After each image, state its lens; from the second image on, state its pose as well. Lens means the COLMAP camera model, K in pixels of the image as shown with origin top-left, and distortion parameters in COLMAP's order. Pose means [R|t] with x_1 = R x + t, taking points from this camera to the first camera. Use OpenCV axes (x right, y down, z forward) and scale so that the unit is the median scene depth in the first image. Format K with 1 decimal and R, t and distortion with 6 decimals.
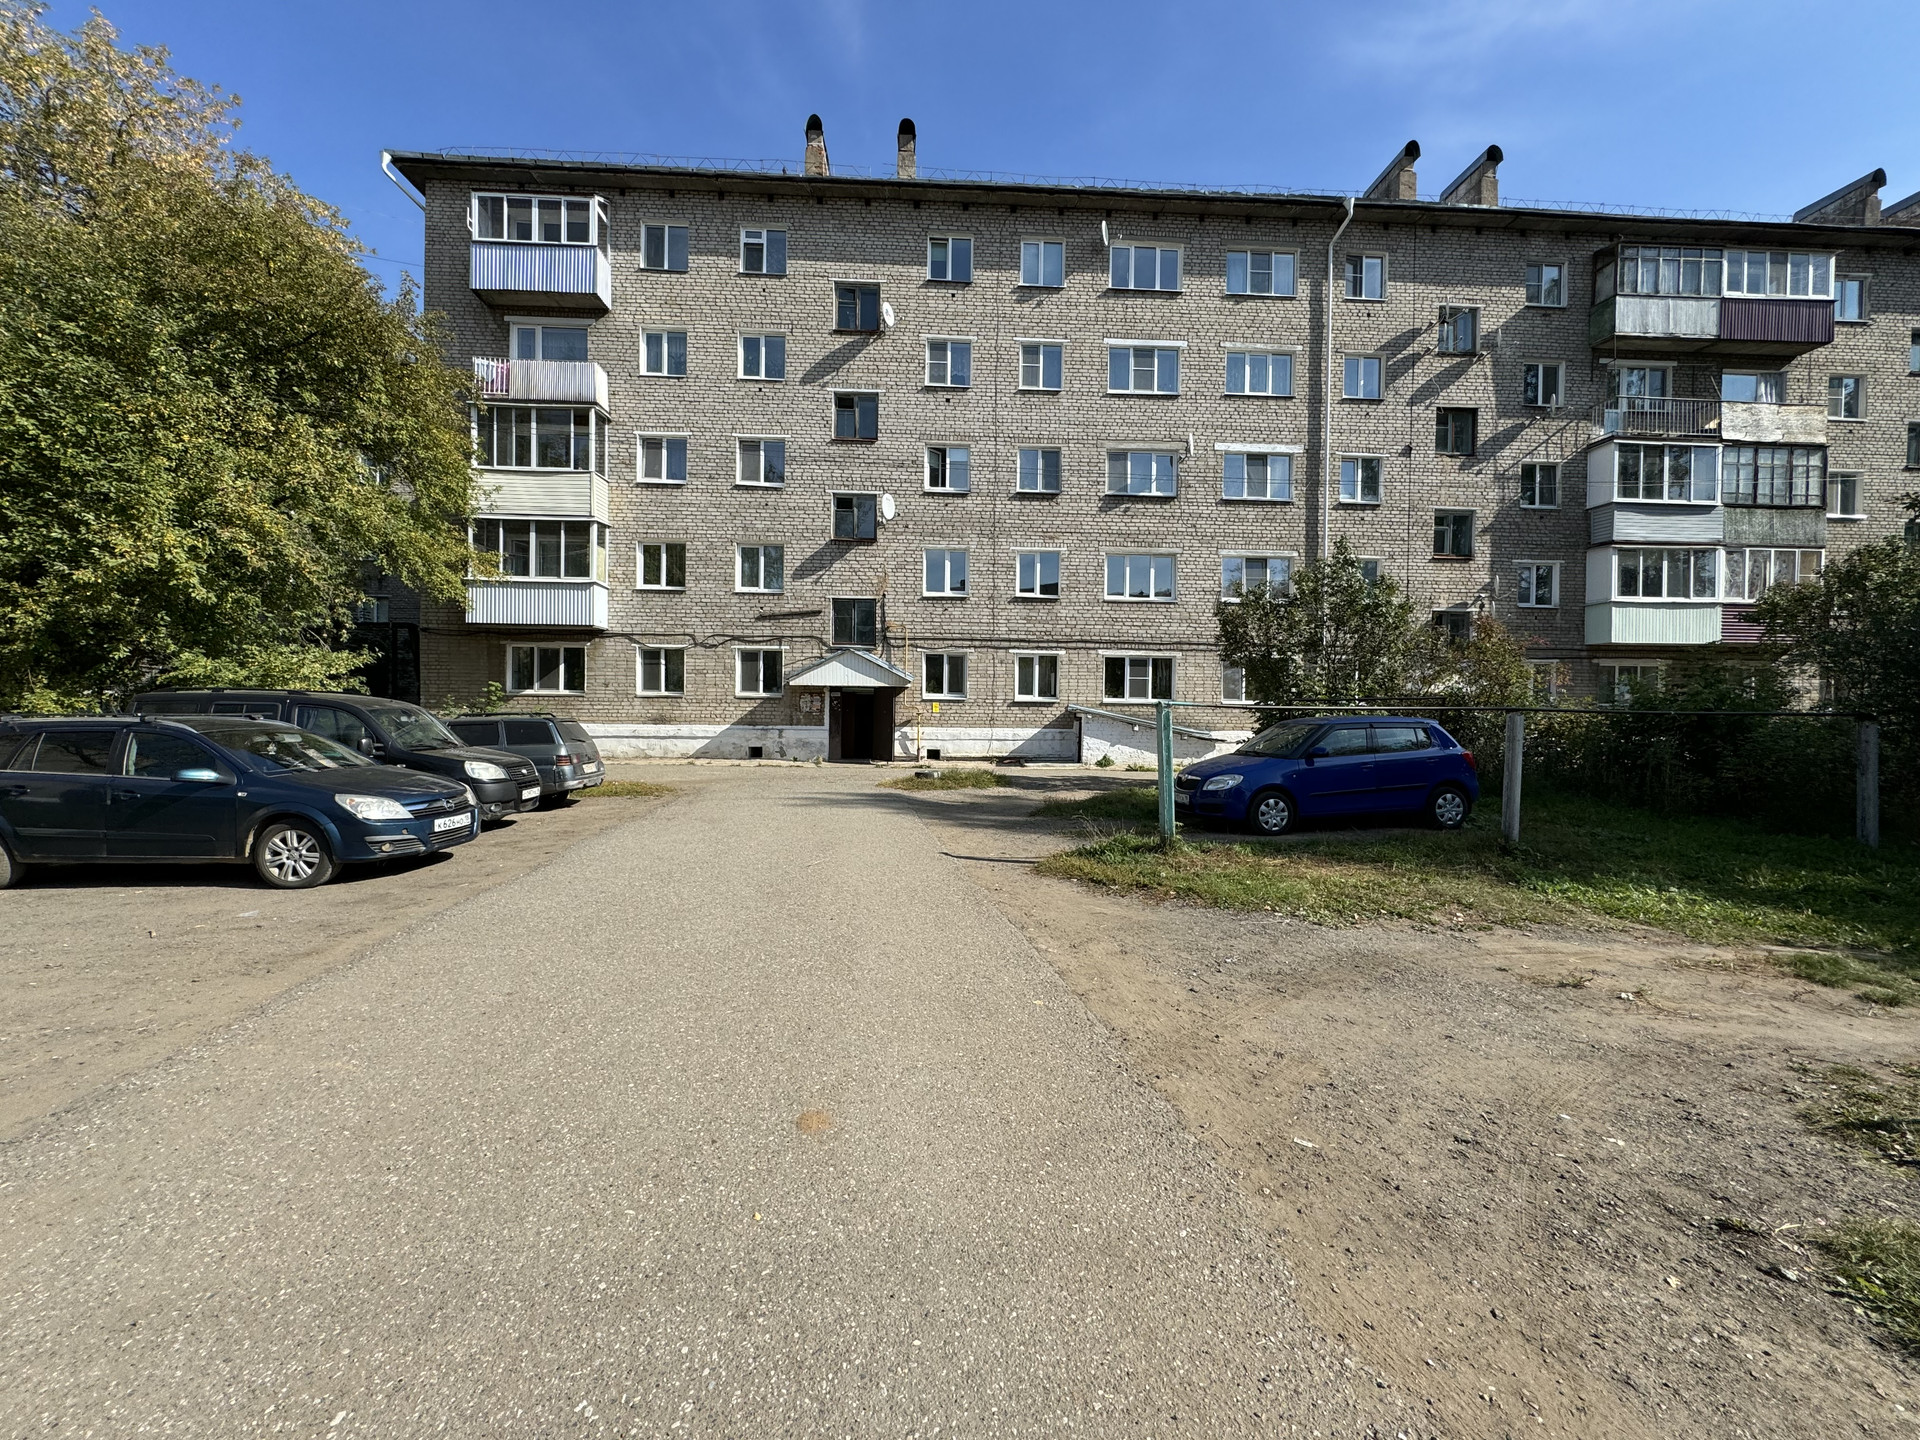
lens RADIAL K [[764.0, 0, 962.6], [0, 764.0, 717.6], [0, 0, 1]] dist [-0.001879, 0.000450]
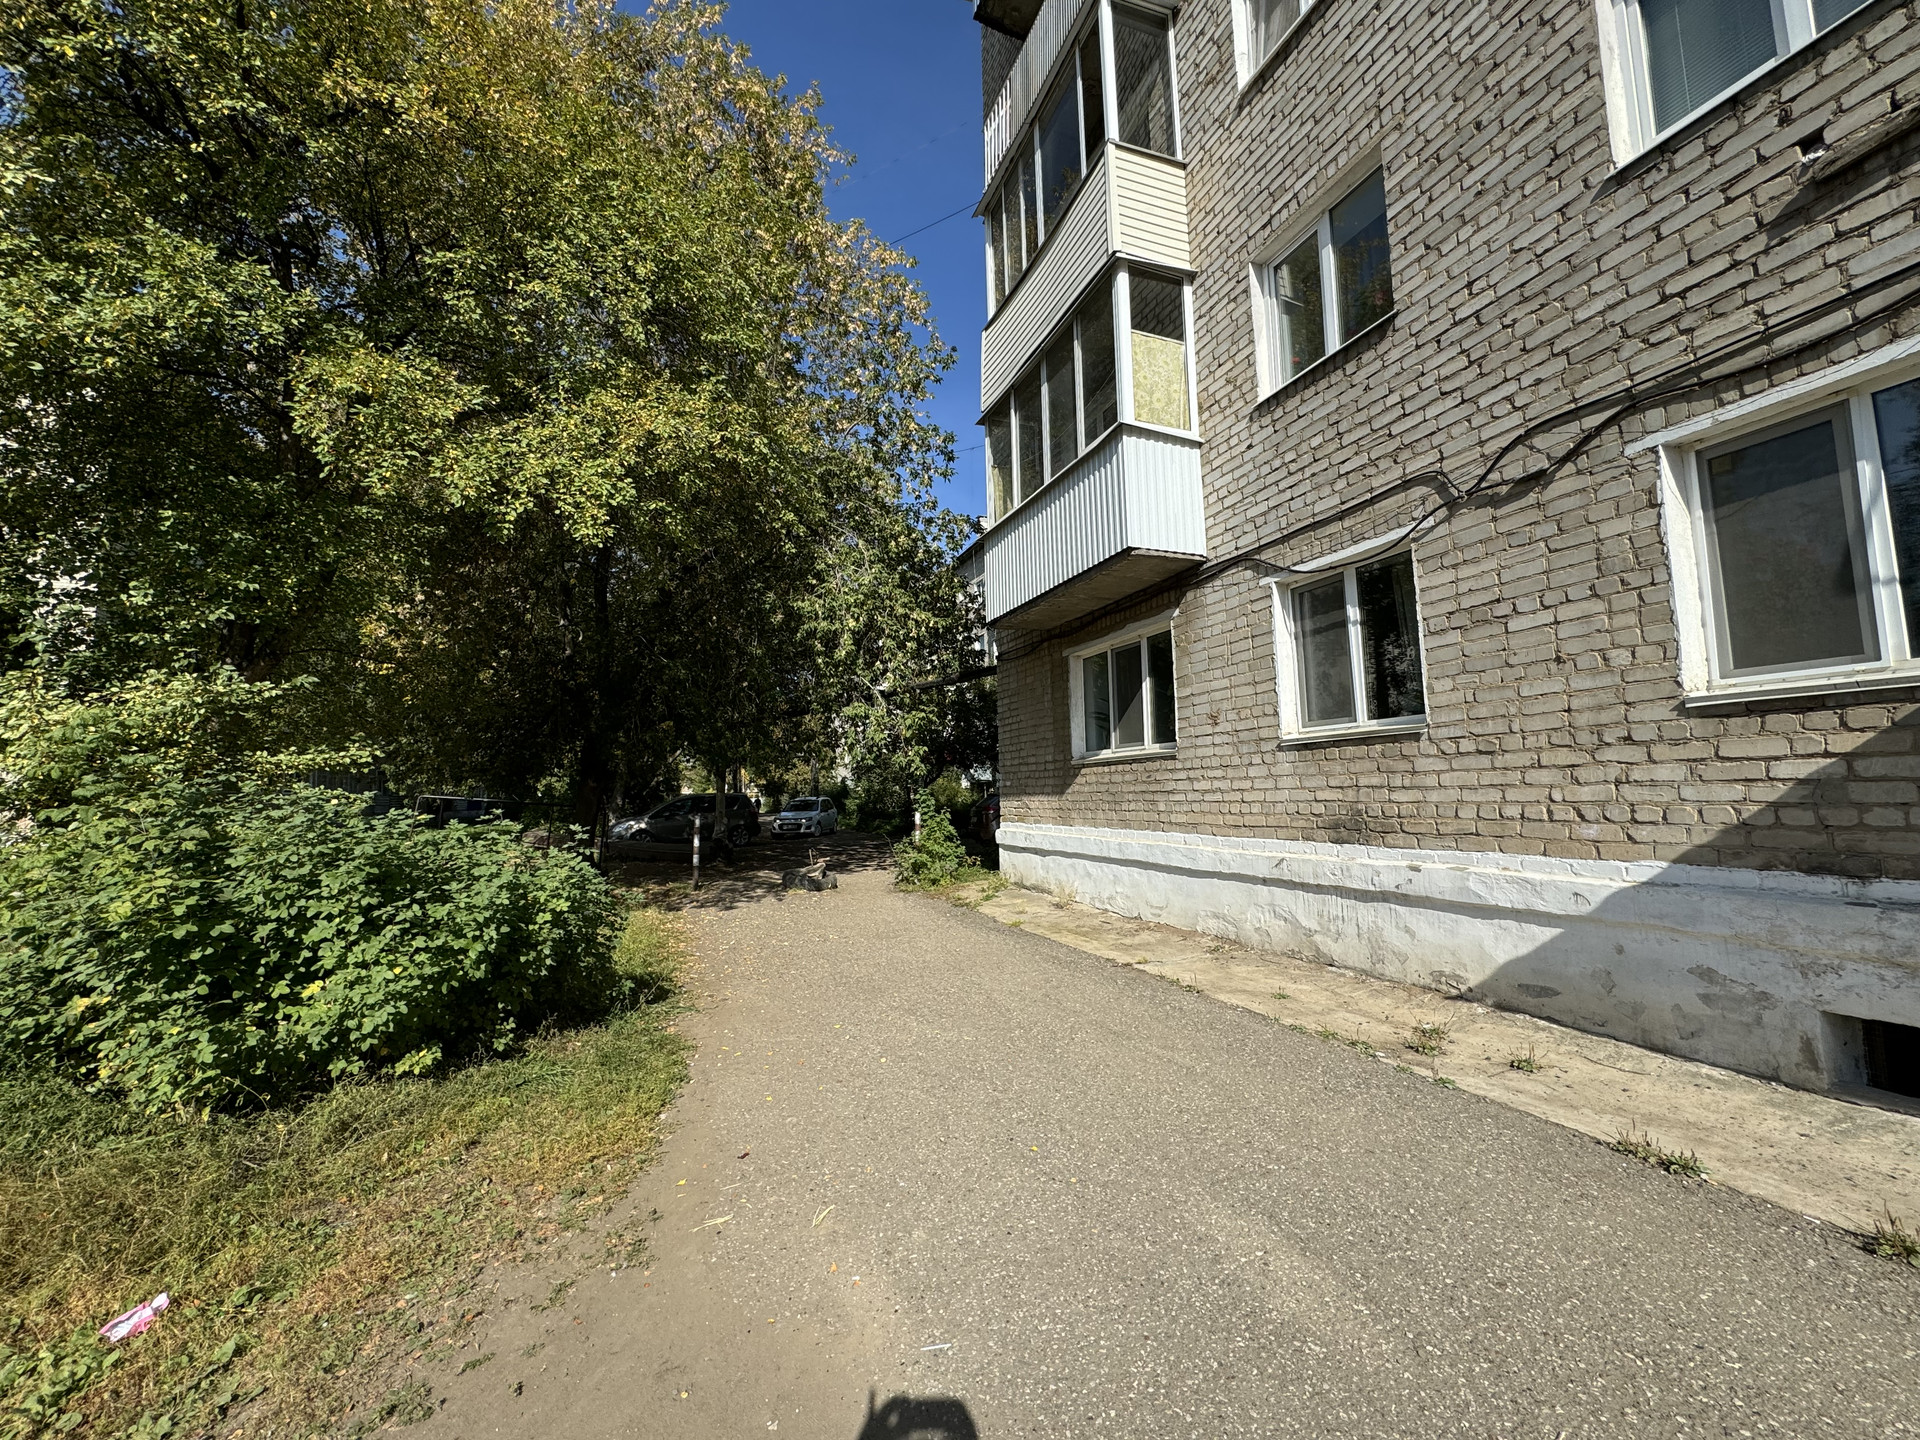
lens RADIAL K [[764.0, 0, 962.6], [0, 764.0, 717.6], [0, 0, 1]] dist [-0.001879, 0.000450]
pose [[0.310380, -0.113652, -0.943794, -0.180890], [0.019286, 0.993376, -0.113280, -0.007189], [0.950417, 0.016958, 0.310516, 0.780873]]
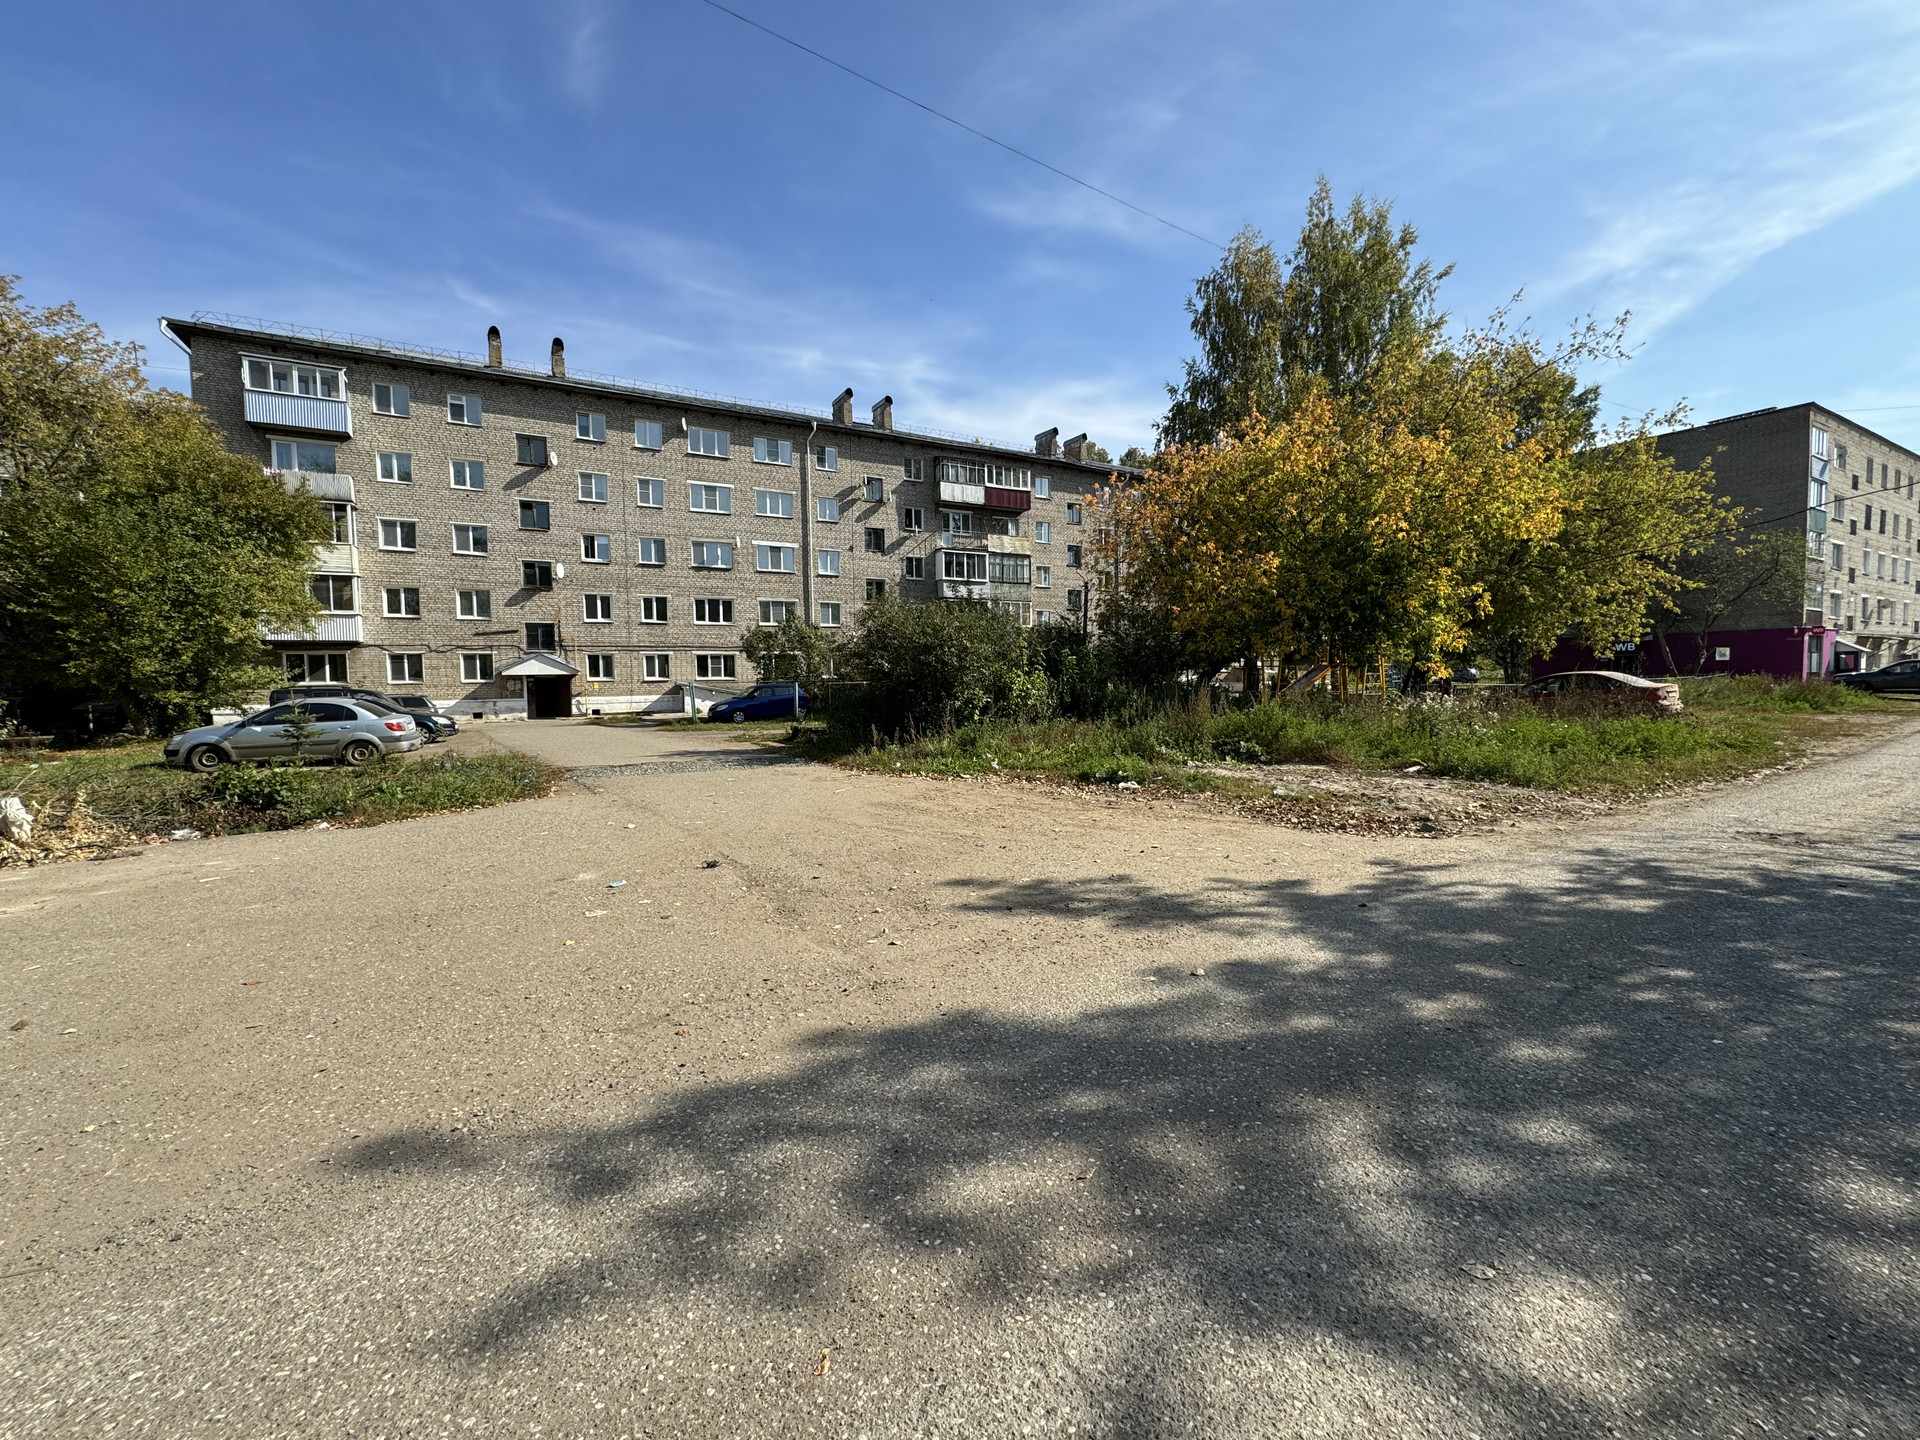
lens RADIAL K [[765.3, 0, 960.5], [0, 765.3, 717.9], [0, 0, 1]] dist [-0.000281, 0.000236]
pose [[0.907063, -0.048910, 0.418143, -0.014486], [0.028901, 0.998120, 0.054056, -0.009278], [-0.420001, -0.036947, 0.906771, -0.952692]]
